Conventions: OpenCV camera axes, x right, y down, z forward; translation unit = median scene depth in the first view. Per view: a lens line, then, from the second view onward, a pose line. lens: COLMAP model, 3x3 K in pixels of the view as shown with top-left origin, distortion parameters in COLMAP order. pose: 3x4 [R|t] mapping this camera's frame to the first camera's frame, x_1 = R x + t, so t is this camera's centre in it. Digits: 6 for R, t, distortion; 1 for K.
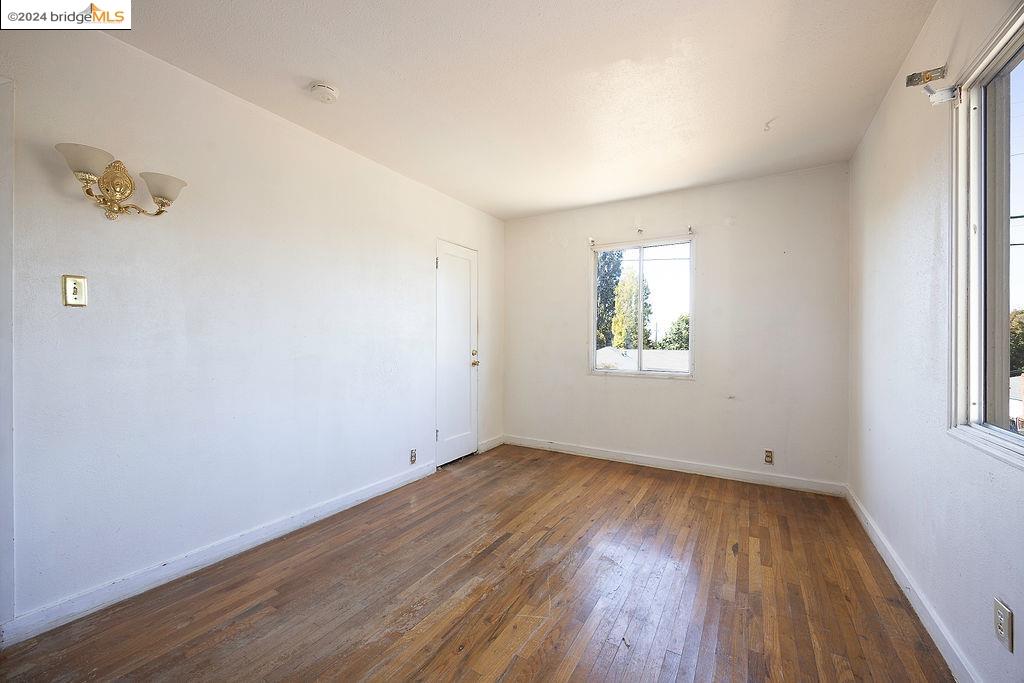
lens RADIAL K [[389.2, 0, 516.0], [0, 389.2, 339.7], [0, 0, 1]] dist [0.000630, 0.000044]
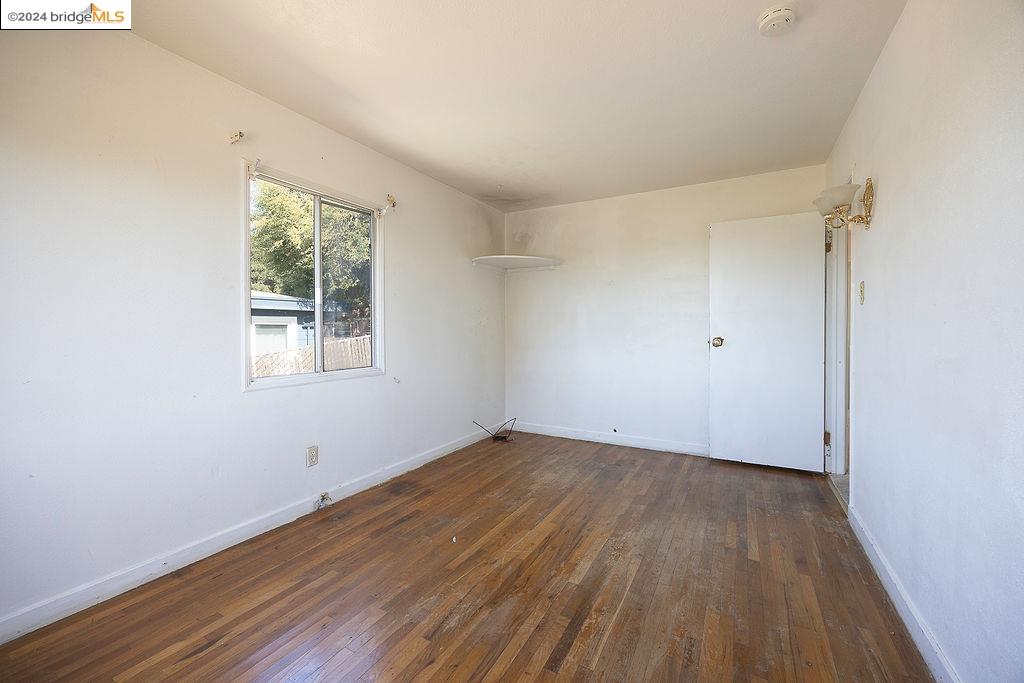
lens RADIAL K [[389.2, 0, 516.0], [0, 389.2, 339.7], [0, 0, 1]] dist [0.000630, 0.000044]
pose [[-0.999988, 0.000658, 0.004925, 0.040506], [0.000779, 0.999696, 0.024653, 0.002993], [-0.004907, 0.024657, -0.999684, 1.990379]]
